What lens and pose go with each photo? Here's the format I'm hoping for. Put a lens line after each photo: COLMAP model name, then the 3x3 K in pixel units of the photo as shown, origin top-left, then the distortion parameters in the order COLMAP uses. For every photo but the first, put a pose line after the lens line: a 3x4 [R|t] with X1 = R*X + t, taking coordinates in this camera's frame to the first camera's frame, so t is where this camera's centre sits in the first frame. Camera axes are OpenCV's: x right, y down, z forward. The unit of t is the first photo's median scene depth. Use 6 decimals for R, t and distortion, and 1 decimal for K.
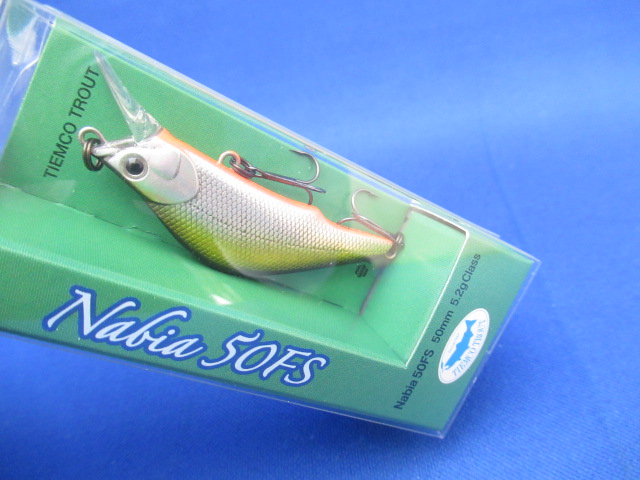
lens RADIAL K [[473.5, 0, 305.3], [0, 473.5, 237.0], [0, 0, 1]] dist [0.001981, 0.005936]
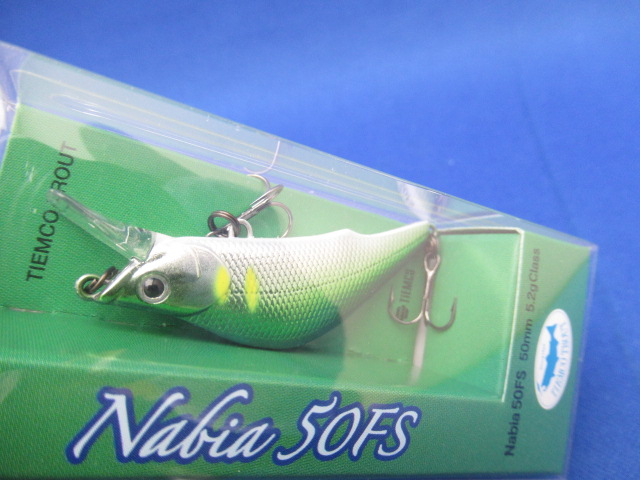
lens RADIAL K [[473.5, 0, 301.5], [0, 473.5, 244.1], [0, 0, 1]] dist [0.001981, 0.005936]
pose [[0.963432, -0.239678, 0.119803, -0.181428], [0.259487, 0.946044, -0.194082, 0.093884], [-0.066822, 0.218072, 0.973642, 0.165223]]
